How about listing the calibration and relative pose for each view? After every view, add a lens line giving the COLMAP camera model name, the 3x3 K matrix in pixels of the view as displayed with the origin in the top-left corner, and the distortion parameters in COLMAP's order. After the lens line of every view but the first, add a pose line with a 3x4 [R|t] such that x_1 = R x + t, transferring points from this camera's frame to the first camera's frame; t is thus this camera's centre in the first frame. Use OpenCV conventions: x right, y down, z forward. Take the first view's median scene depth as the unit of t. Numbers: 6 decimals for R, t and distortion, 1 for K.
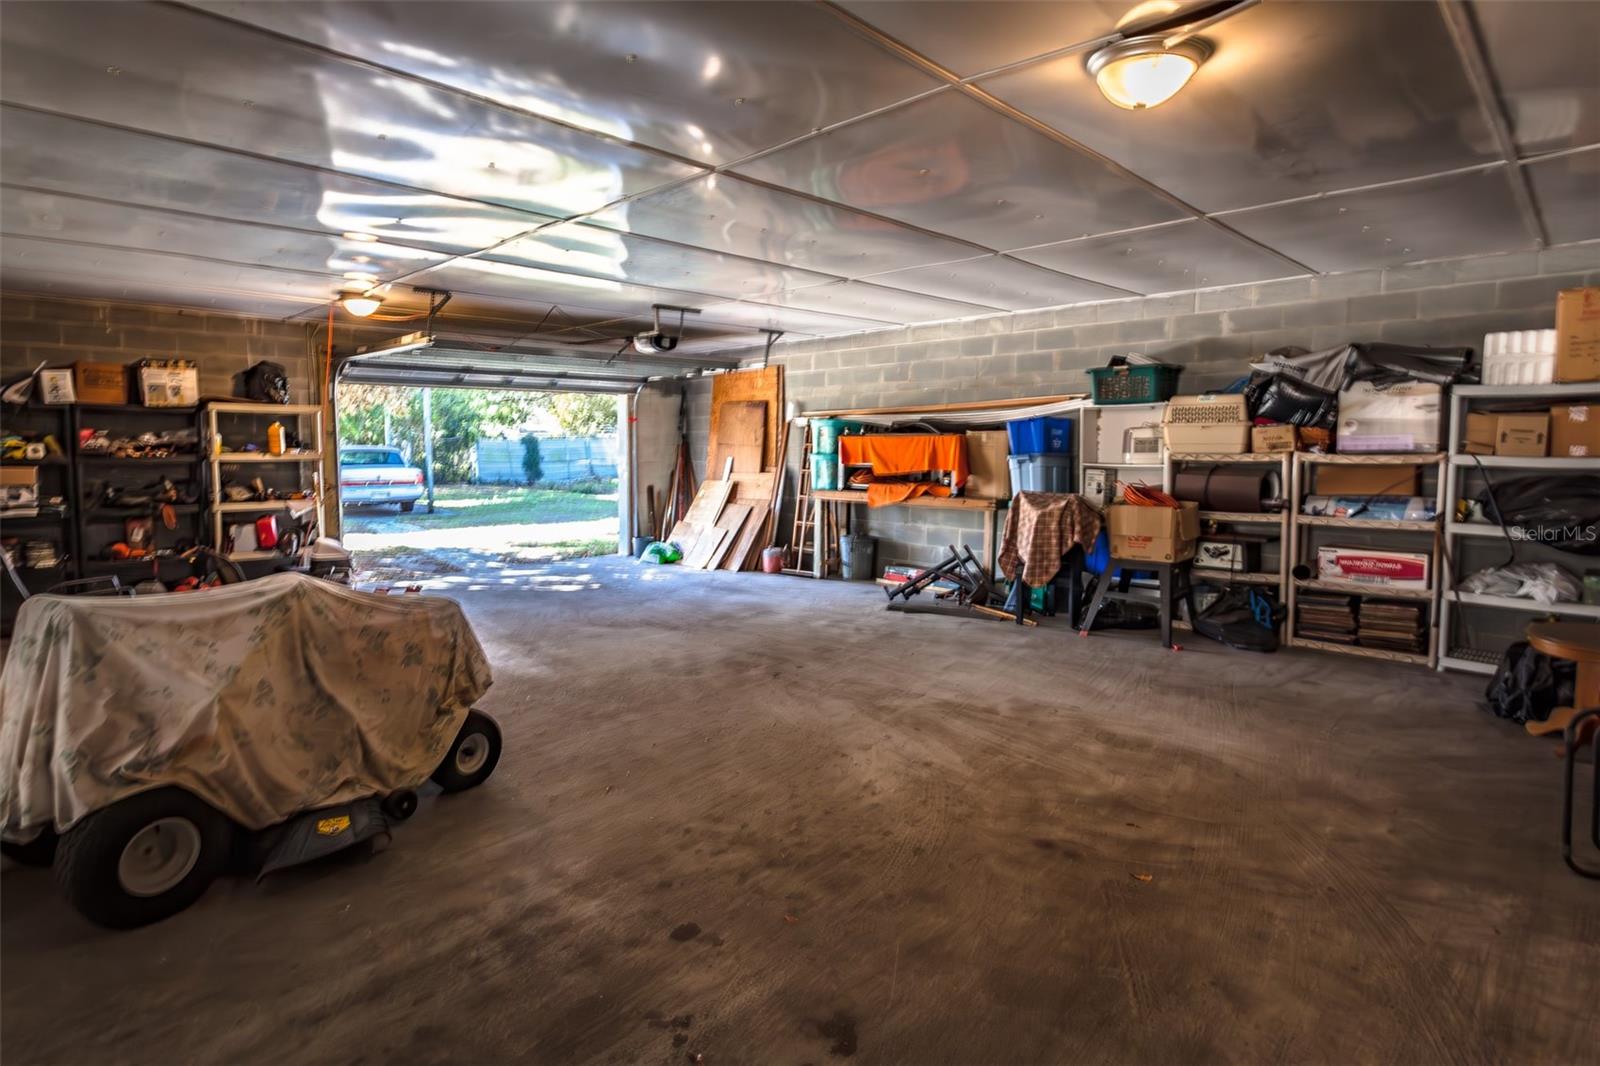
lens RADIAL K [[790.0, 0, 800.6], [0, 790.0, 521.8], [0, 0, 1]] dist [0.000651, -0.000142]
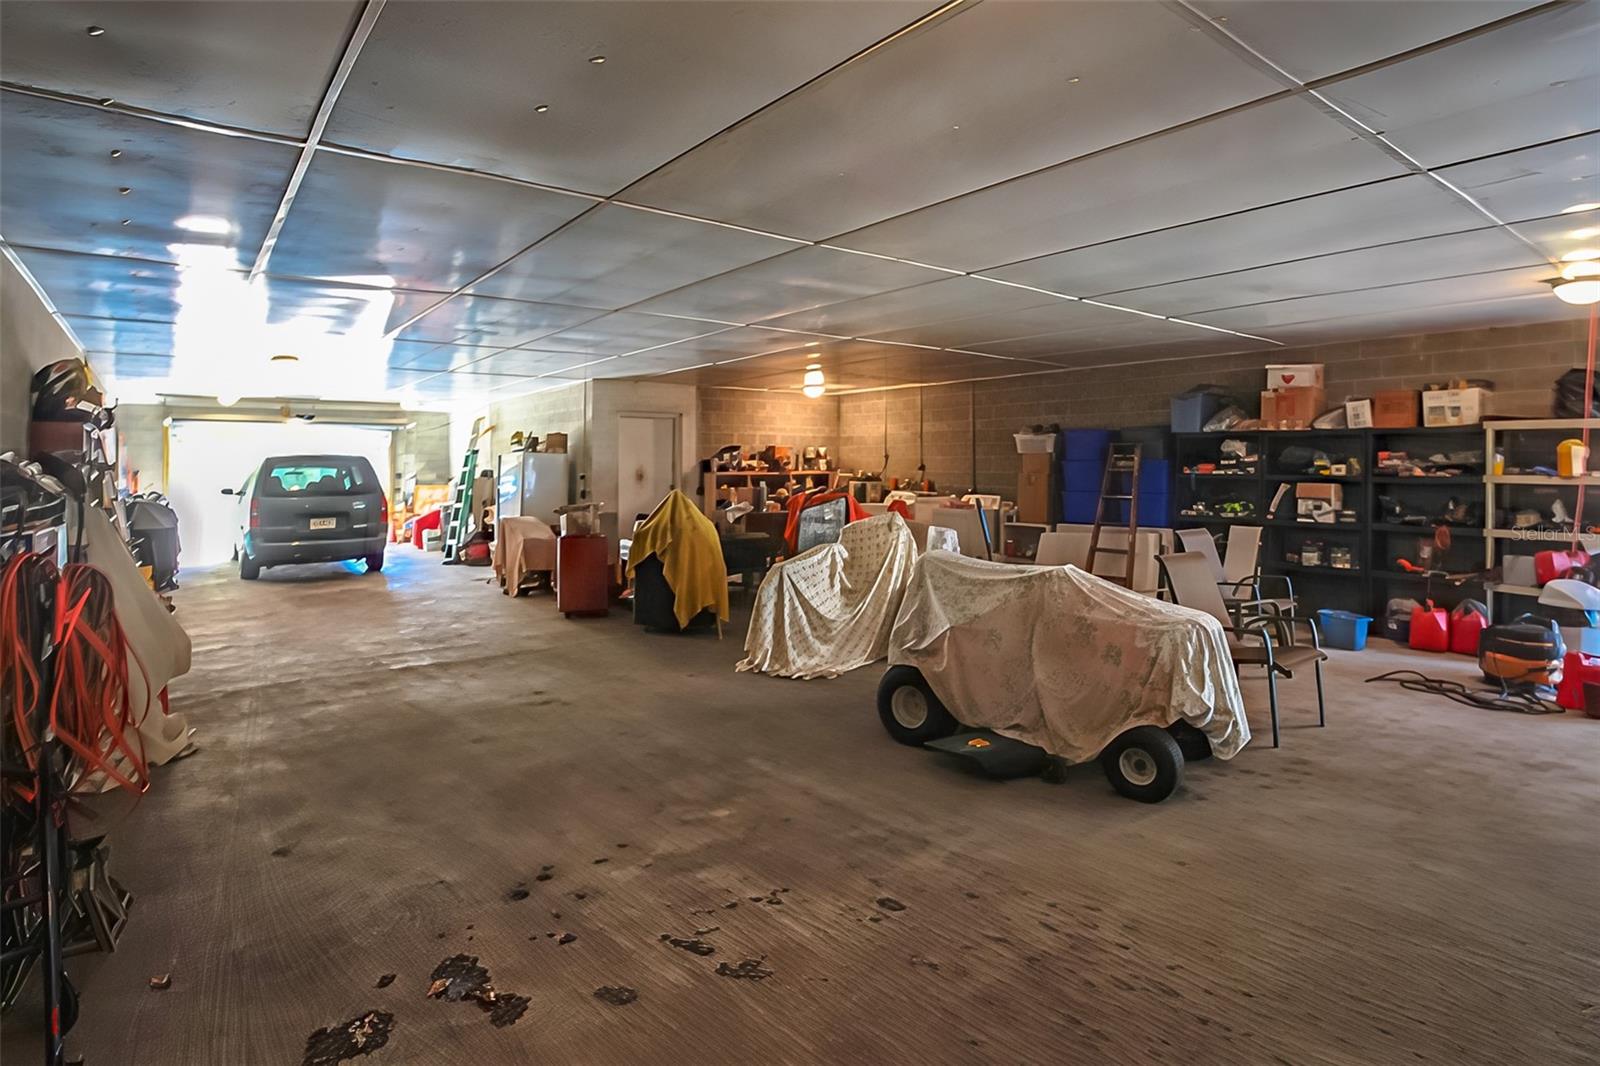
lens RADIAL K [[842.0, 0, 808.0], [0, 842.0, 467.3], [0, 0, 1]] dist [-0.002926, -0.000336]
pose [[-0.101534, 0.006344, -0.994812, 0.373674], [-0.098238, 0.995028, 0.016372, -0.036204], [0.989970, 0.099391, -0.100406, 0.338060]]
